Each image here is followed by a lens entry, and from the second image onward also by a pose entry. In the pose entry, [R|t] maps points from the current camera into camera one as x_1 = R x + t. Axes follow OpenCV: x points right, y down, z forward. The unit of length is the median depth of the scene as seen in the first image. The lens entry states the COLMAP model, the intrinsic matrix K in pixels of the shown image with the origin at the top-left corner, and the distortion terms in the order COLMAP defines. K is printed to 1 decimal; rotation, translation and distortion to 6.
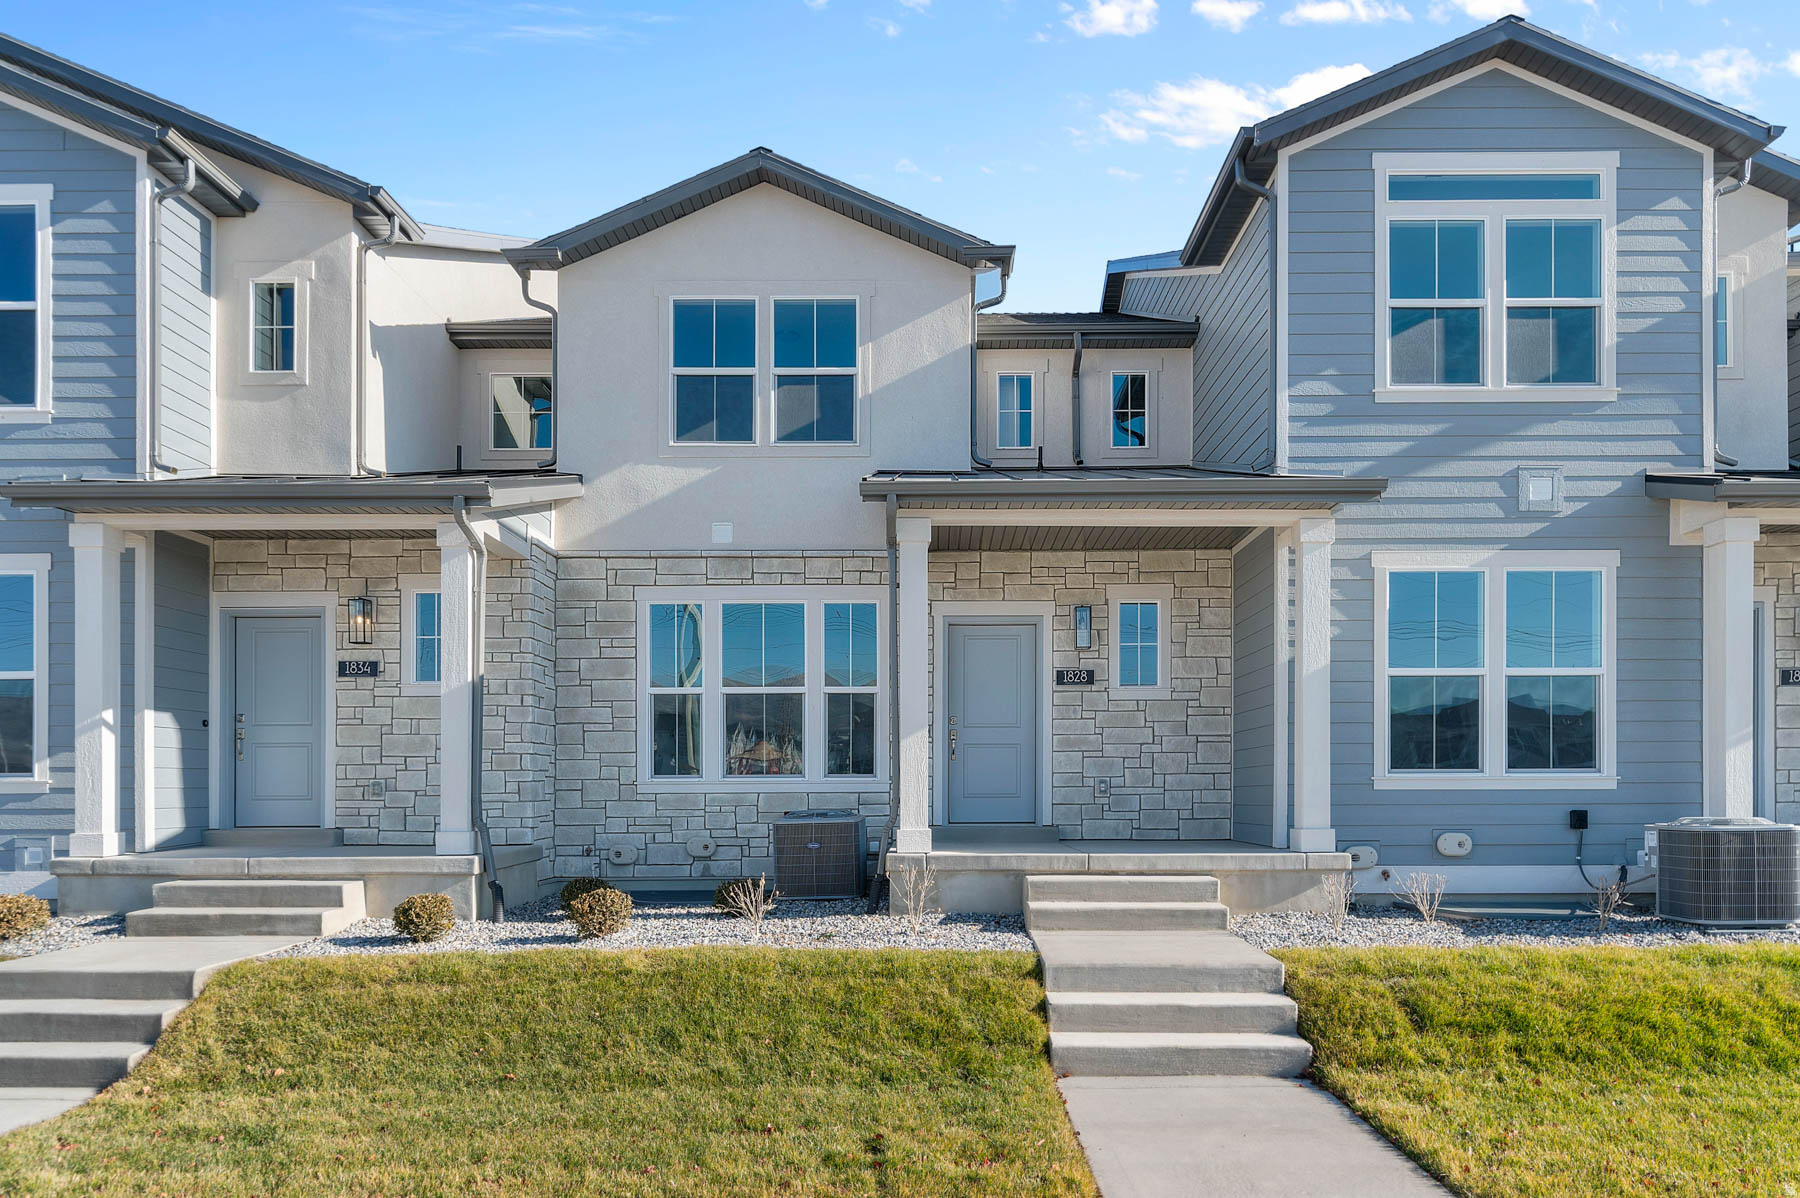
lens RADIAL K [[1181.7, 0, 902.9], [0, 1181.7, 654.4], [0, 0, 1]] dist [0.003979, -0.001820]
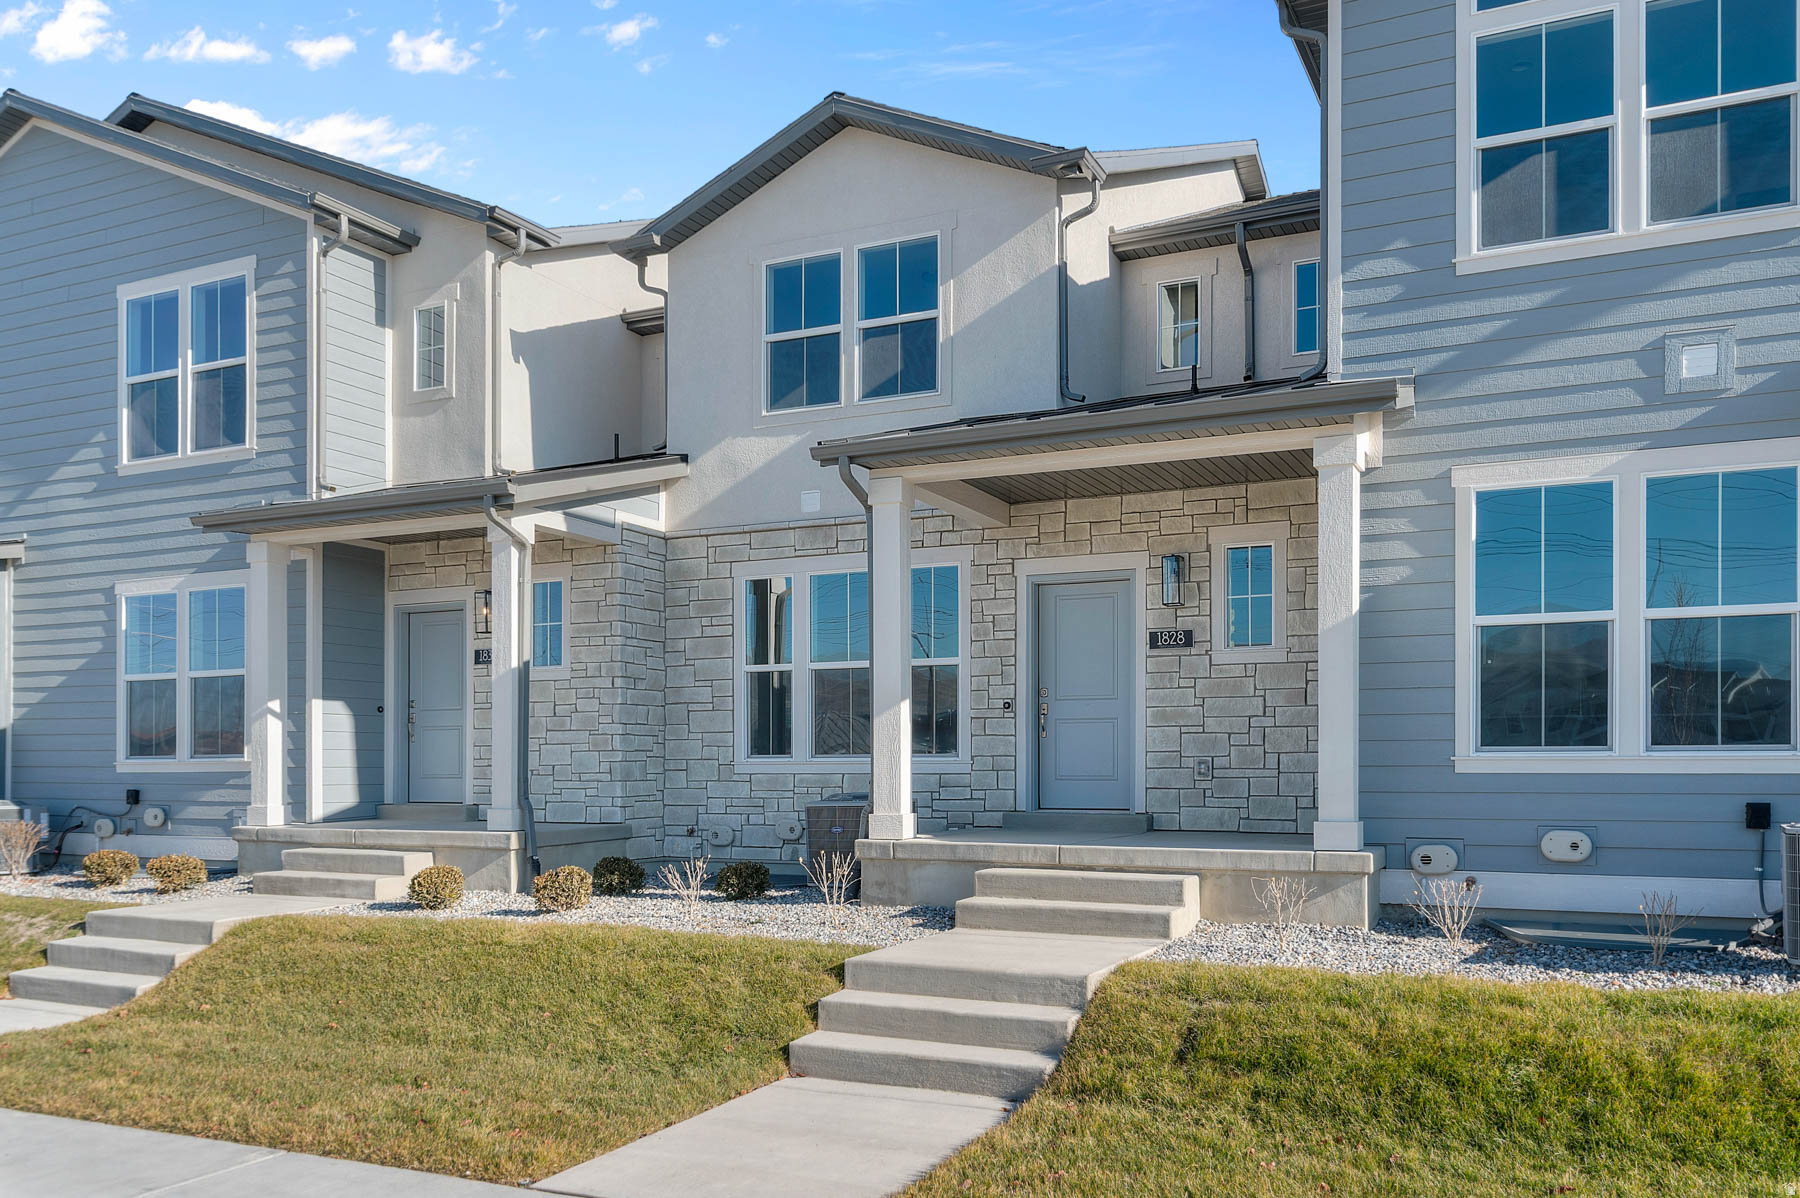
lens RADIAL K [[1375.3, 0, 900.0], [0, 1375.3, 599.0], [0, 0, 1]] dist [0.001954, 0.001207]
pose [[0.907068, -0.048880, -0.418137, 0.401034], [0.045270, 0.998802, -0.018556, 0.000058], [0.418543, -0.002098, 0.908194, 0.020556]]
